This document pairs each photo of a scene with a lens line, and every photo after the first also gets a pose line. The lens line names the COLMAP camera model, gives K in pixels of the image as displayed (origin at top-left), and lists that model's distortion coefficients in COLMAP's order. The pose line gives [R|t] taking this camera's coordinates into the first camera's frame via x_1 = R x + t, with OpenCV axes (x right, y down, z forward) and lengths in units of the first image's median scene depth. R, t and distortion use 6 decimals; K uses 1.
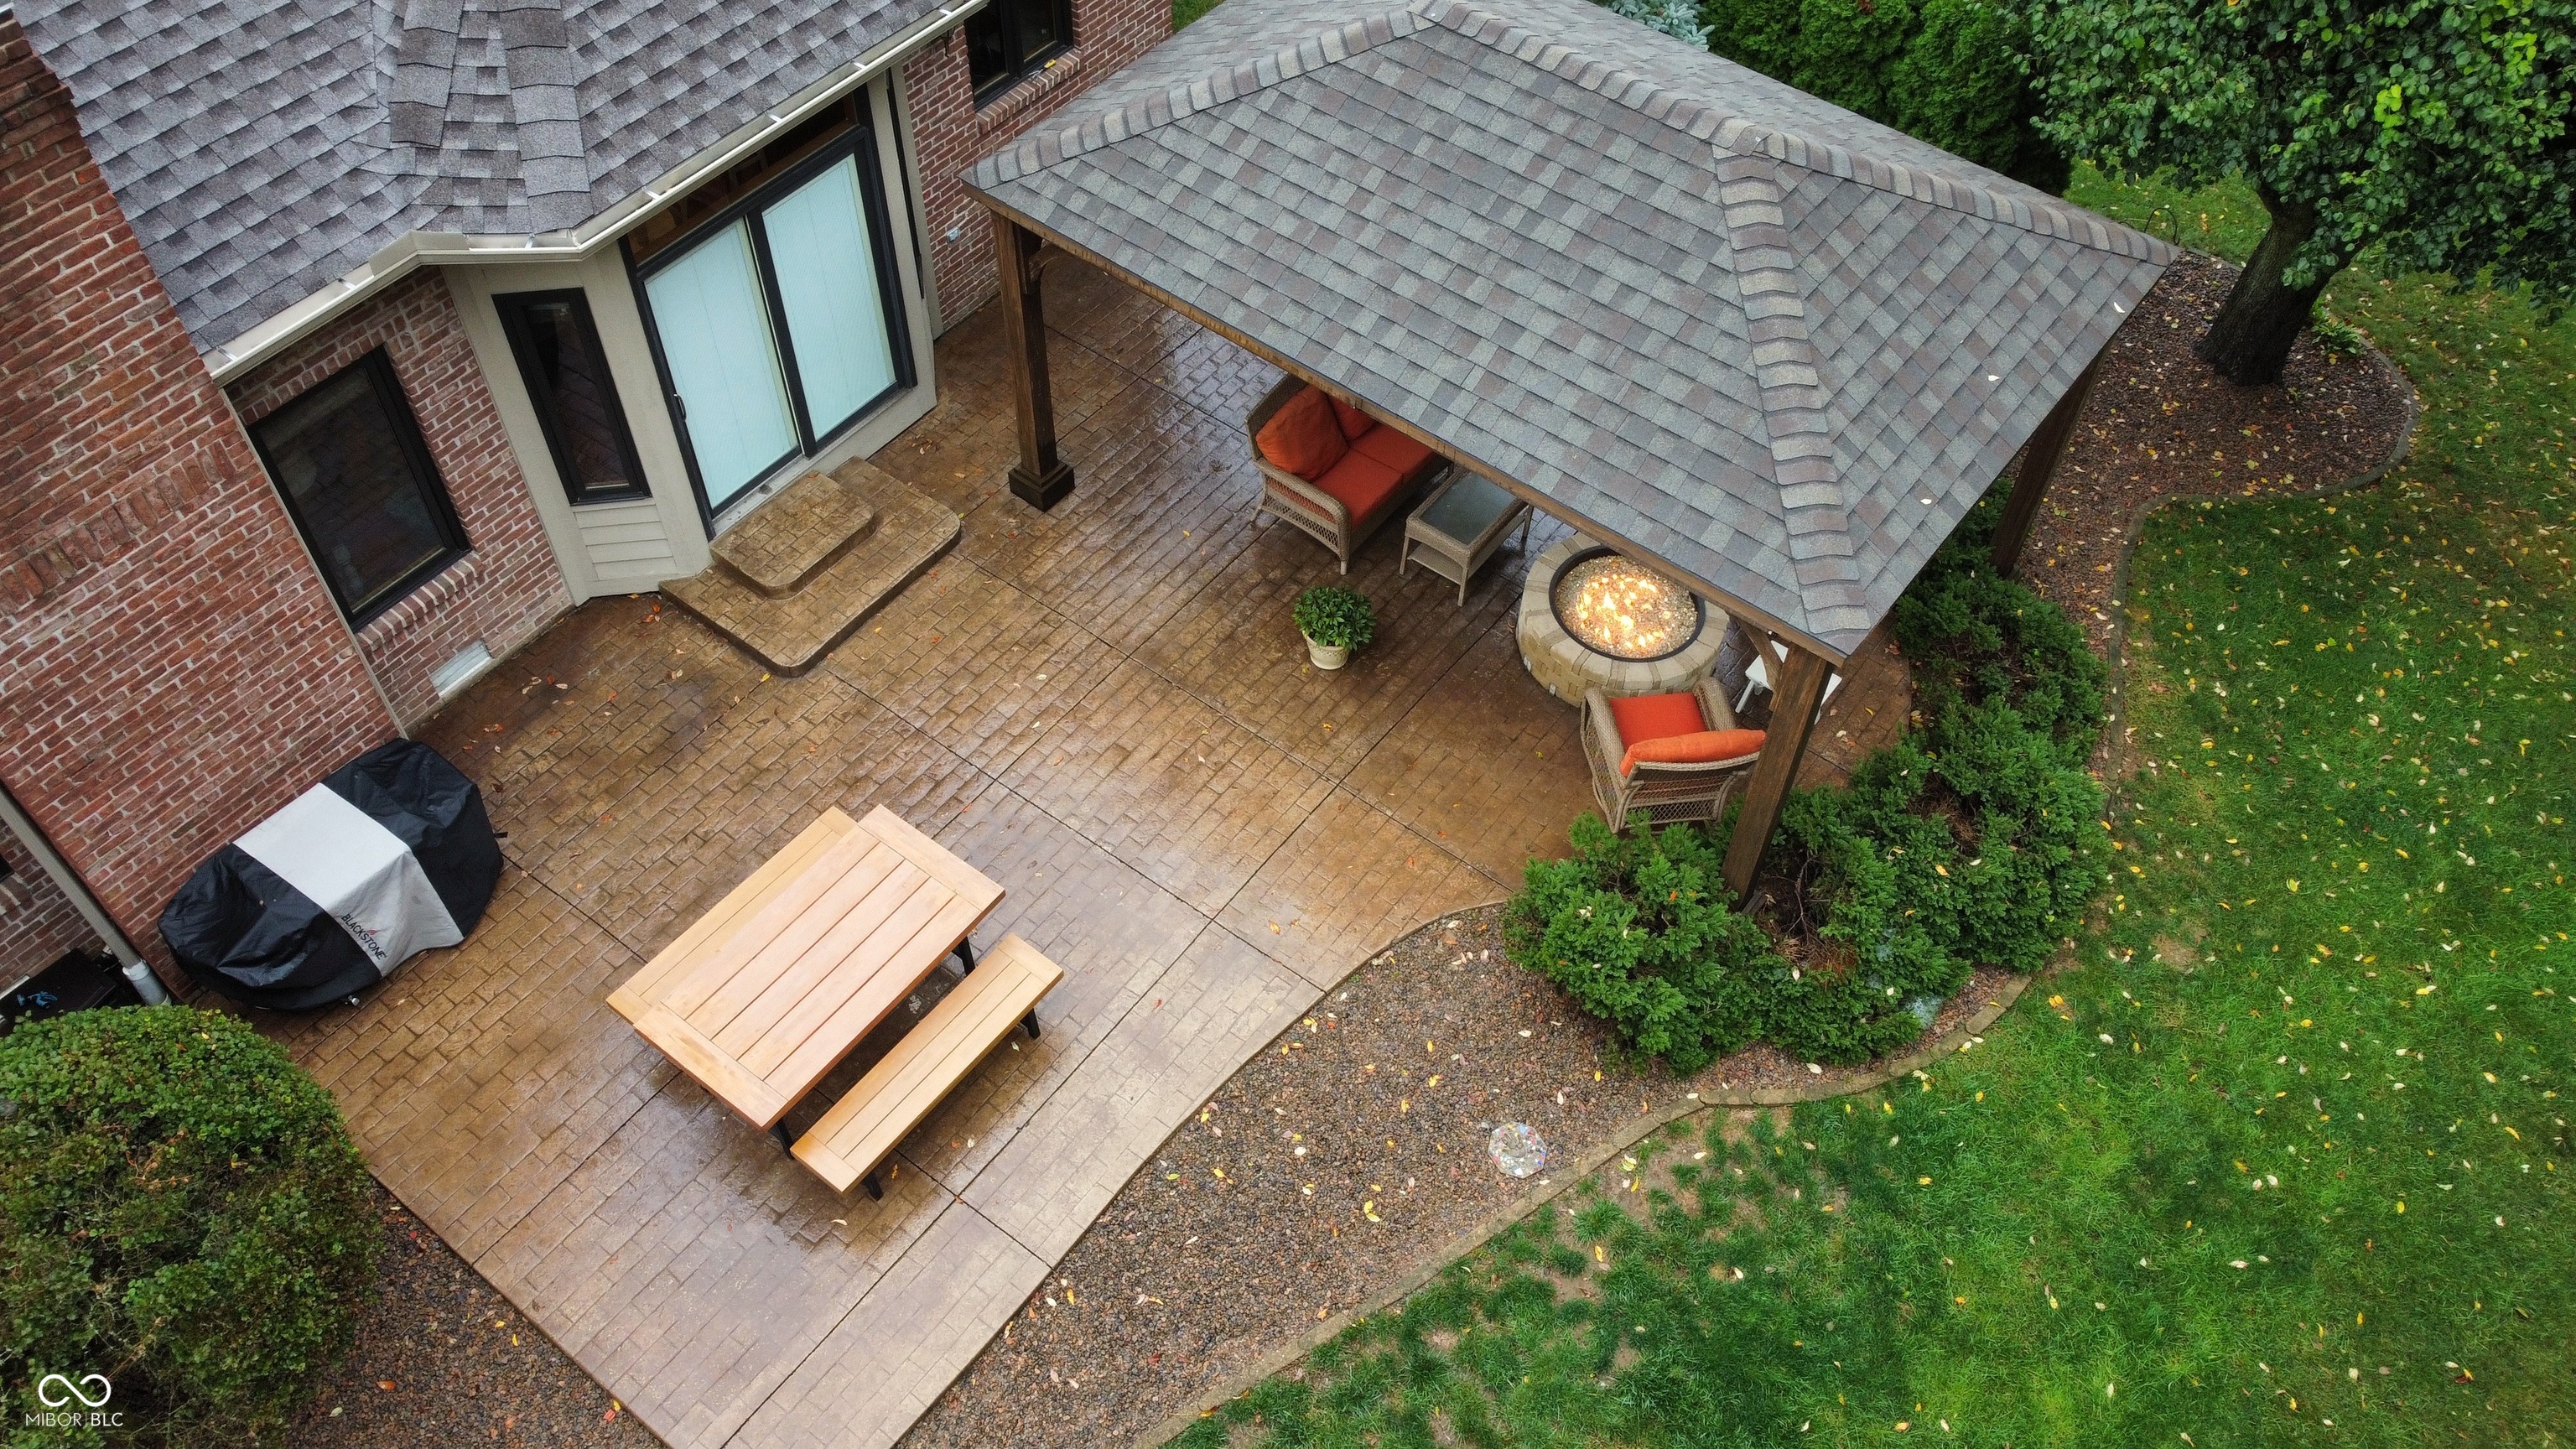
lens RADIAL K [[1948.4, 0, 1289.4], [0, 1948.4, 721.2], [0, 0, 1]] dist [0.000240, -0.009097]
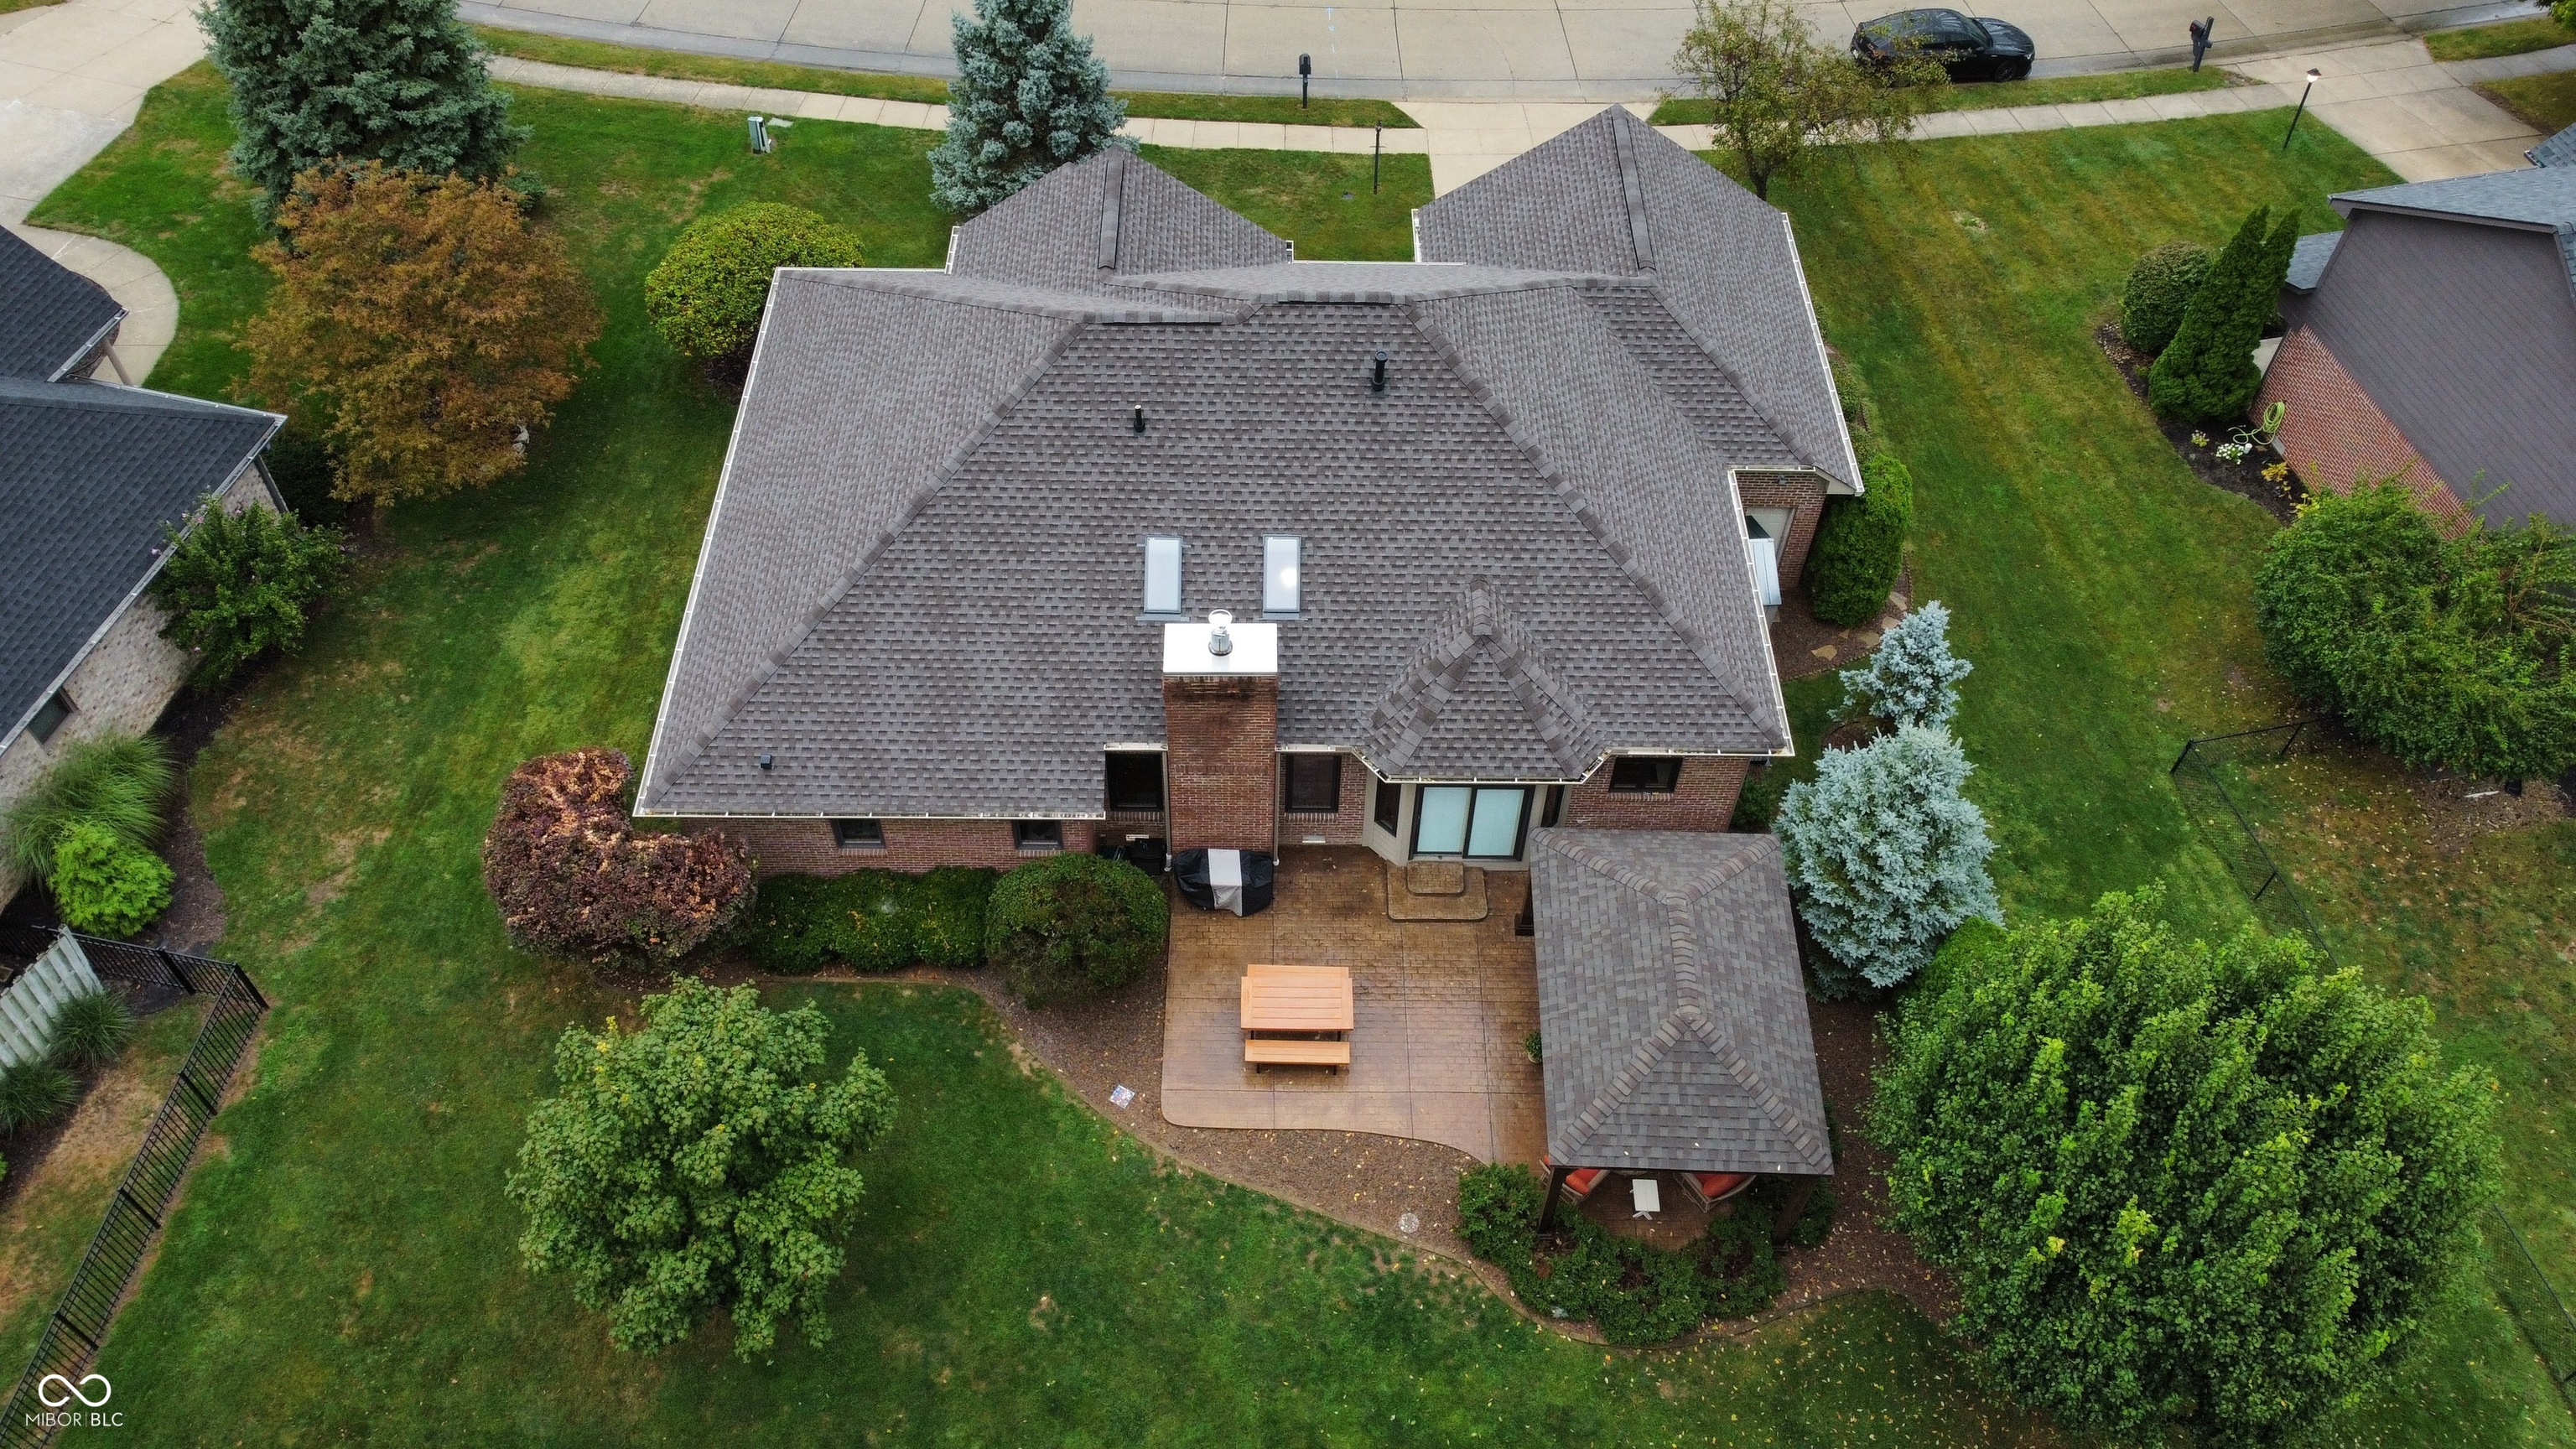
lens RADIAL K [[1948.4, 0, 1287.2], [0, 1948.4, 719.0], [0, 0, 1]] dist [0.000240, -0.009097]
pose [[0.600073, 0.612293, -0.514791, 0.978685], [-0.624972, 0.760532, 0.176071, -0.694080], [0.499322, 0.216075, 0.839041, -1.548991]]
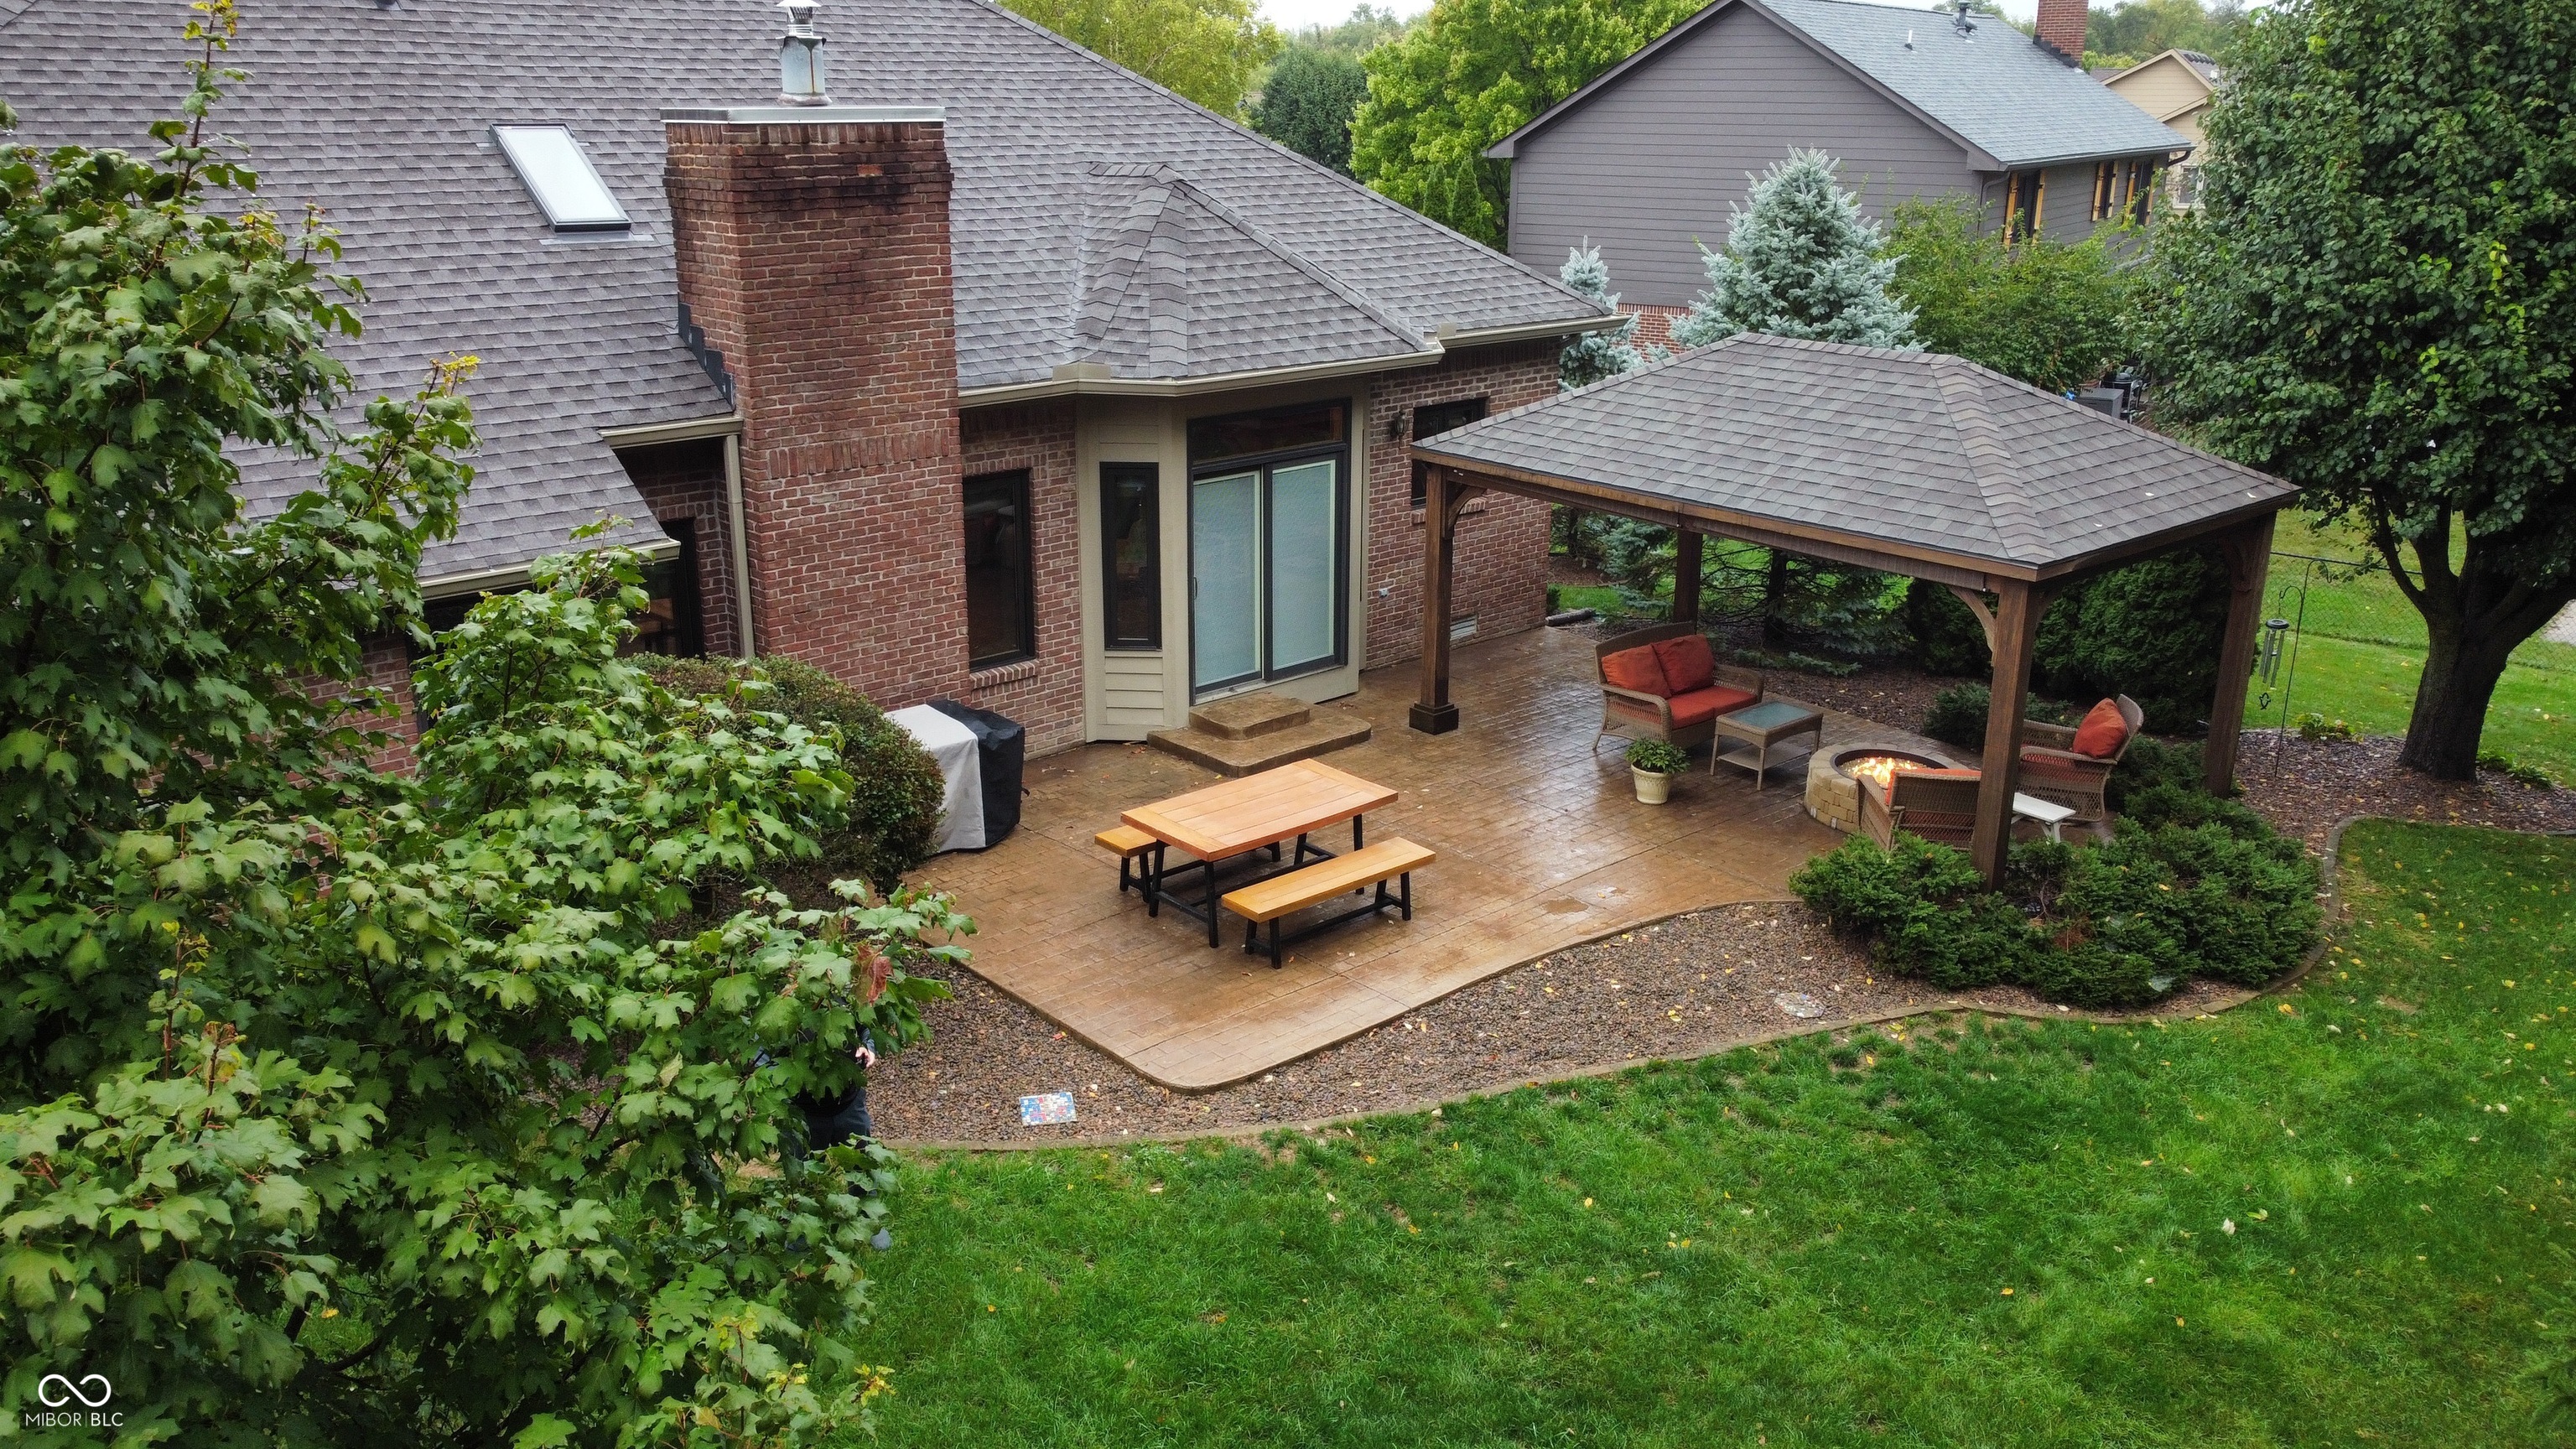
lens RADIAL K [[1948.4, 0, 1285.8], [0, 1948.4, 727.2], [0, 0, 1]] dist [0.000240, -0.009097]
pose [[0.982857, 0.044211, -0.178990, 0.012799], [-0.134397, 0.836395, -0.531396, 0.731662], [0.126213, 0.546342, 0.827998, -0.123122]]
